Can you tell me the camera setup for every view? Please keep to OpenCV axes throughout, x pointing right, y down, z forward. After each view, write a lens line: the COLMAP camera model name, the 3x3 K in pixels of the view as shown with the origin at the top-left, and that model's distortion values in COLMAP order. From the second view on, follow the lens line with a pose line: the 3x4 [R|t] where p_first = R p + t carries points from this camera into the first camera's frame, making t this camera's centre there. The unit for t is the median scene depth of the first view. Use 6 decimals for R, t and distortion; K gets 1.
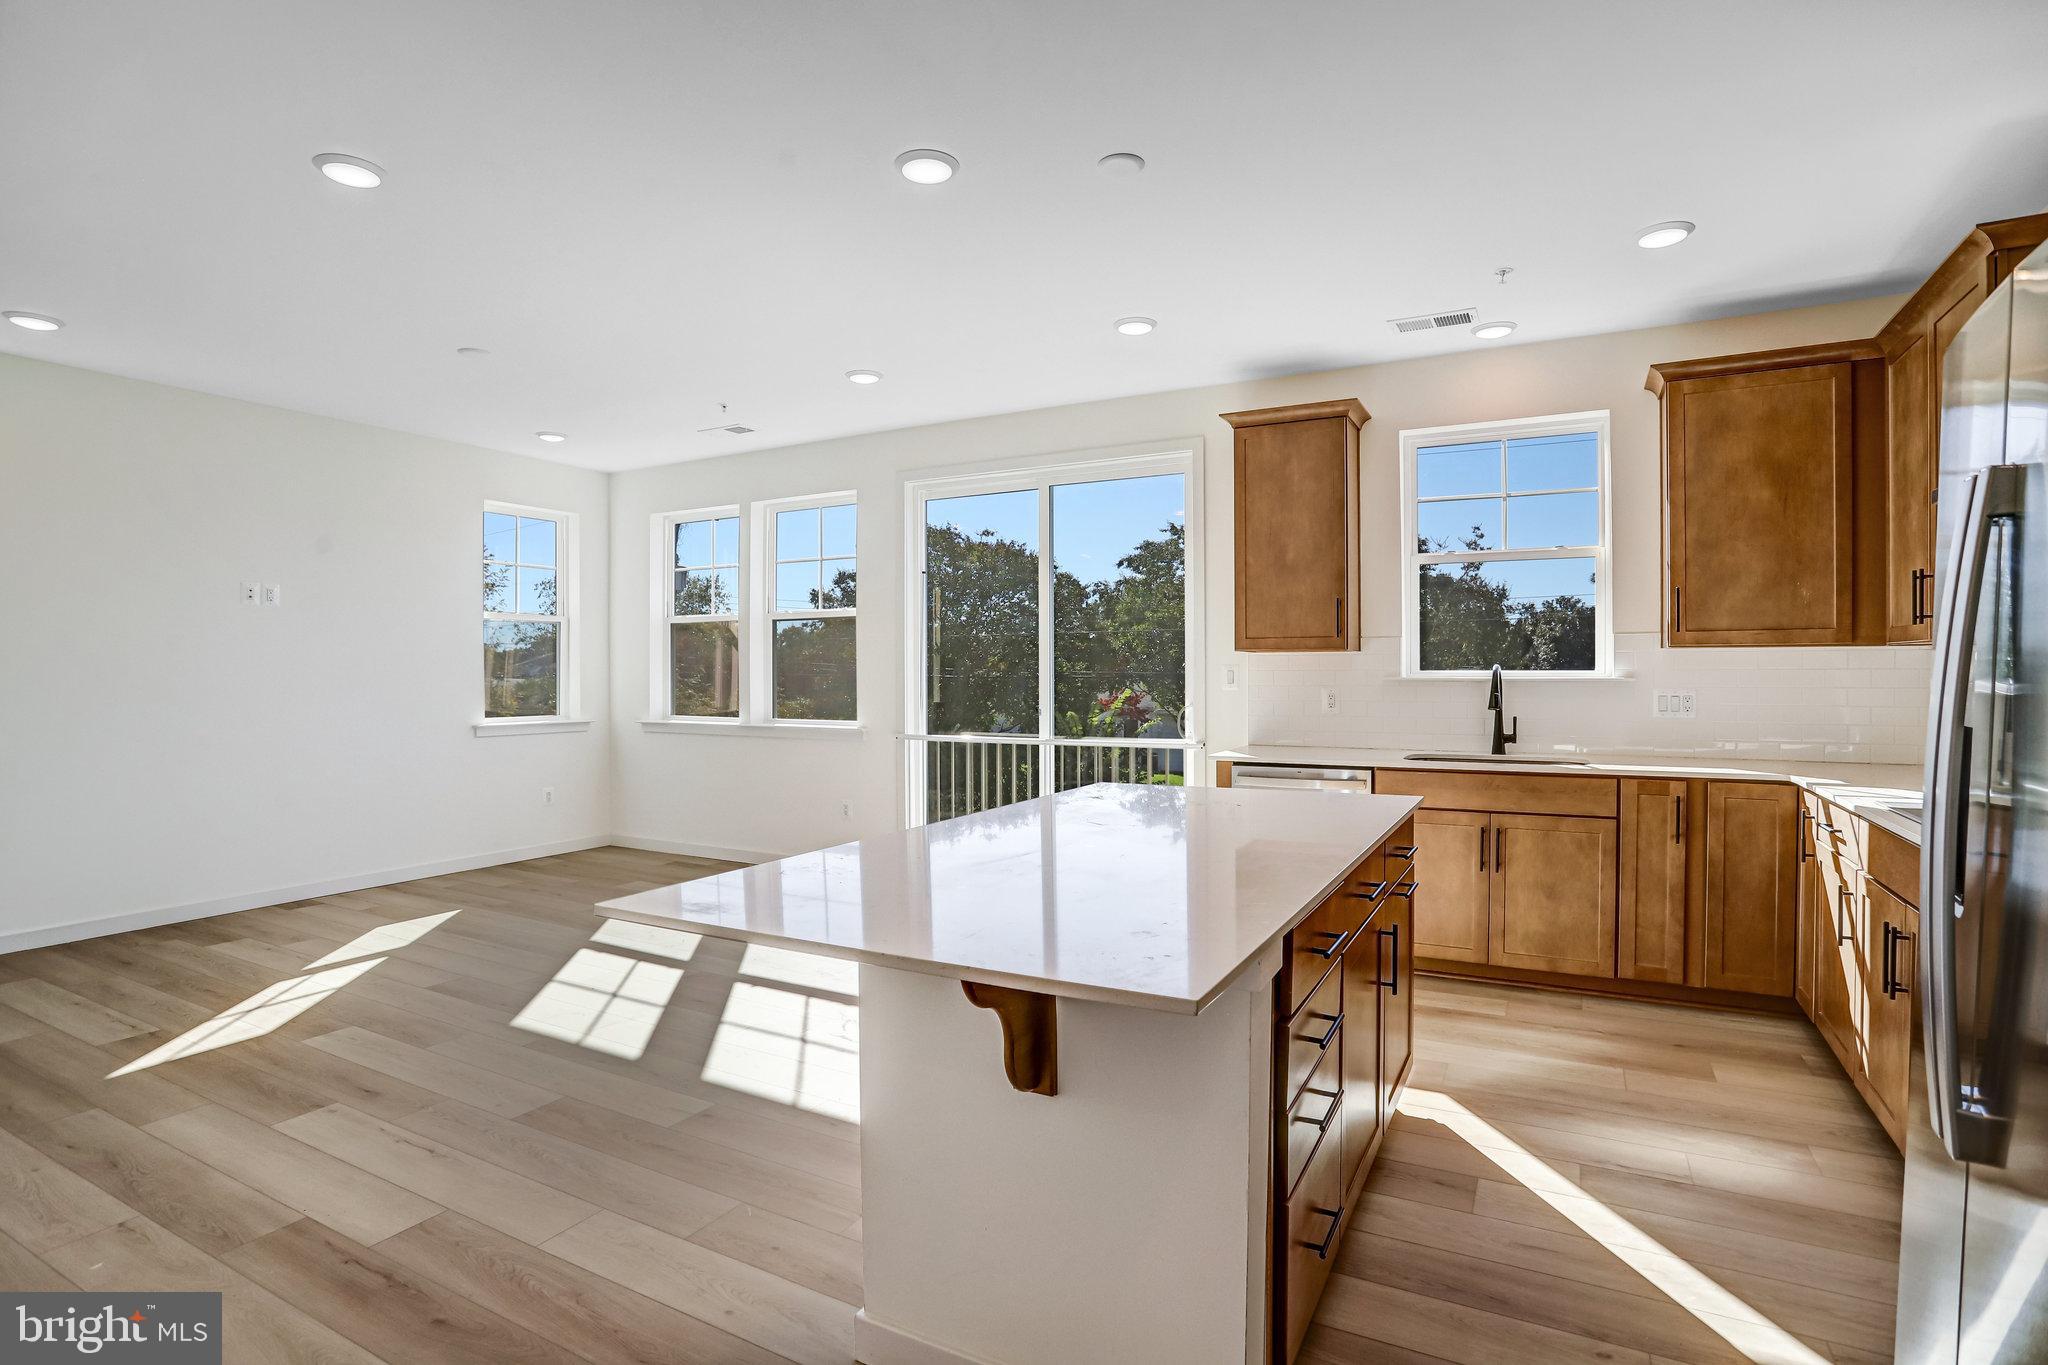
lens RADIAL K [[991.7, 0, 1010.4], [0, 991.7, 674.5], [0, 0, 1]] dist [-0.037209, 0.010139]
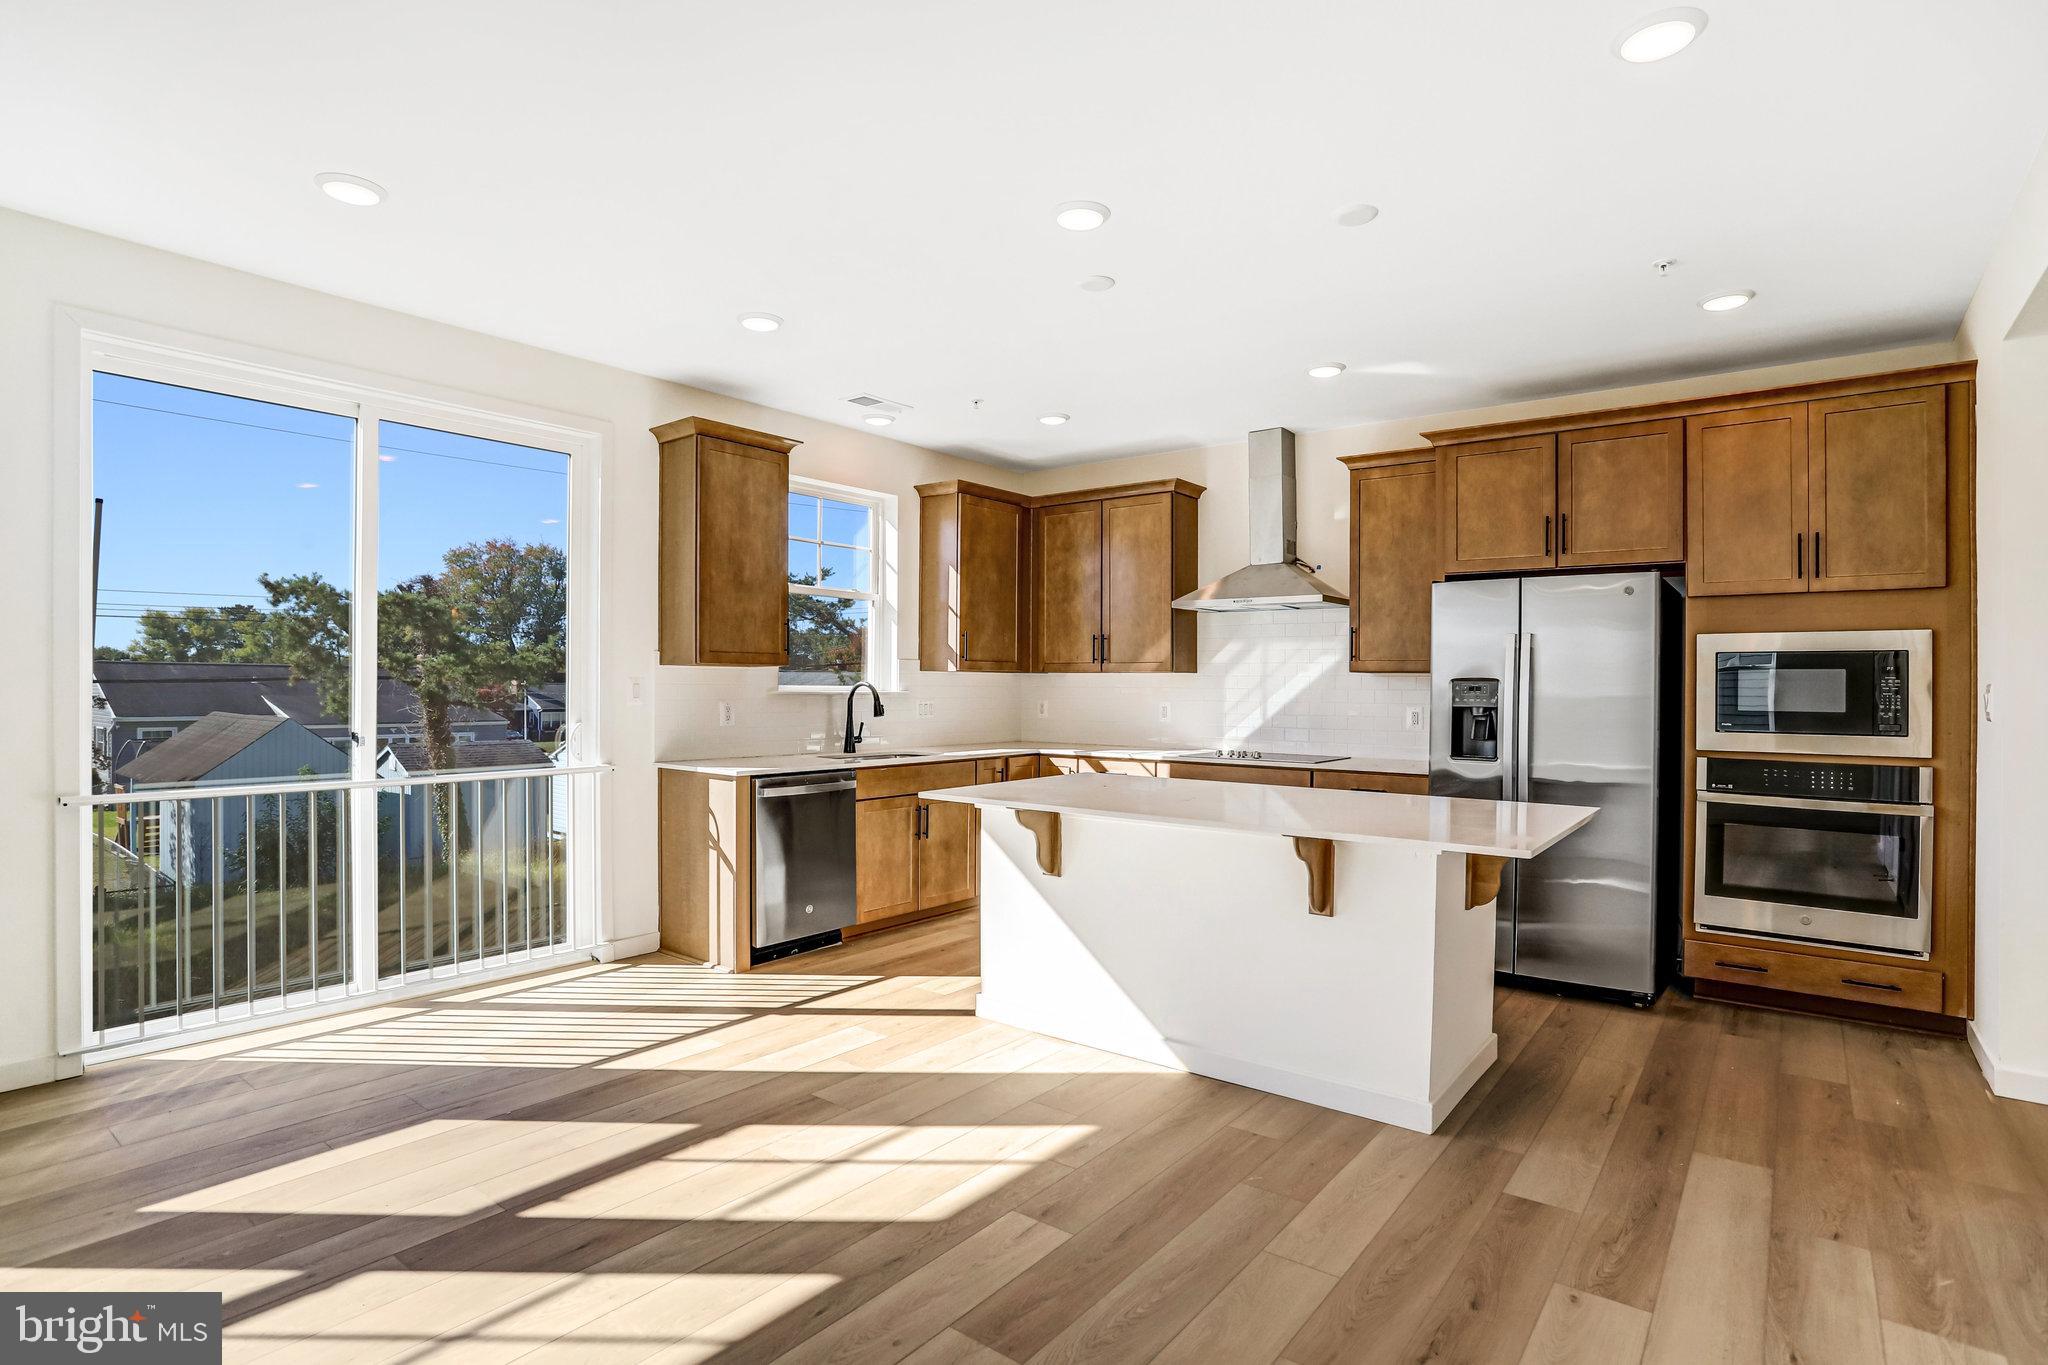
lens RADIAL K [[1037.9, 0, 1026.1], [0, 1037.9, 668.9], [0, 0, 1]] dist [-0.061064, 0.026334]
pose [[0.157510, 0.020266, 0.987309, -0.773240], [-0.003530, 0.999795, -0.019959, 0.000081], [-0.987511, -0.000342, 0.157549, 0.570349]]
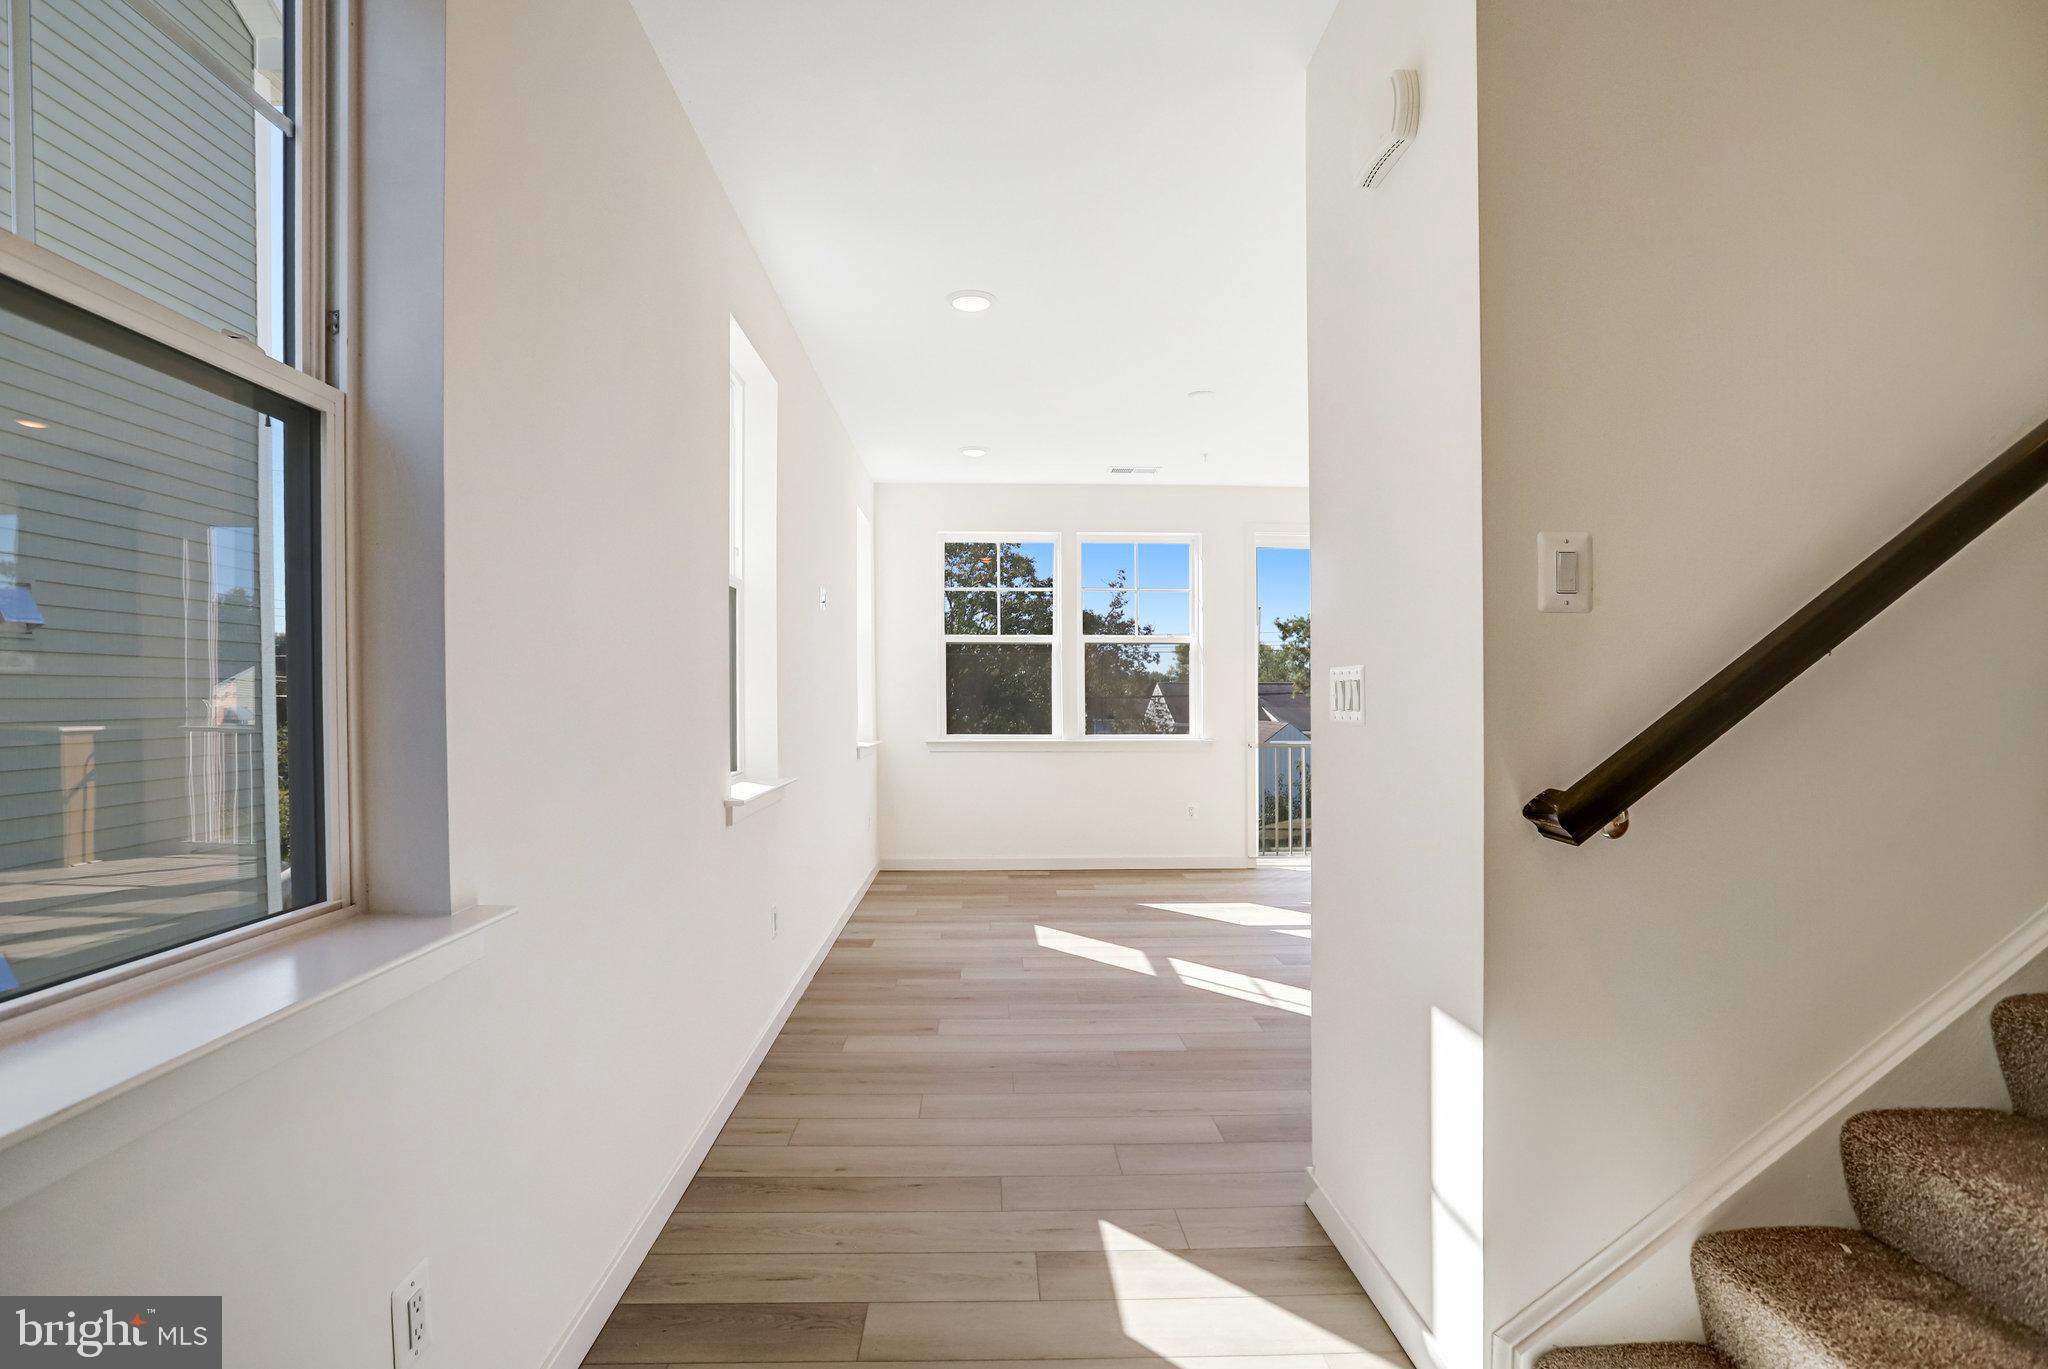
lens RADIAL K [[1037.9, 0, 1046.2], [0, 1037.9, 722.5], [0, 0, 1]] dist [-0.061064, 0.026334]
pose [[0.843102, -0.009794, 0.537665, -1.346005], [-0.001128, 0.999800, 0.019980, 0.014534], [-0.537753, -0.017452, 0.842922, 0.135567]]
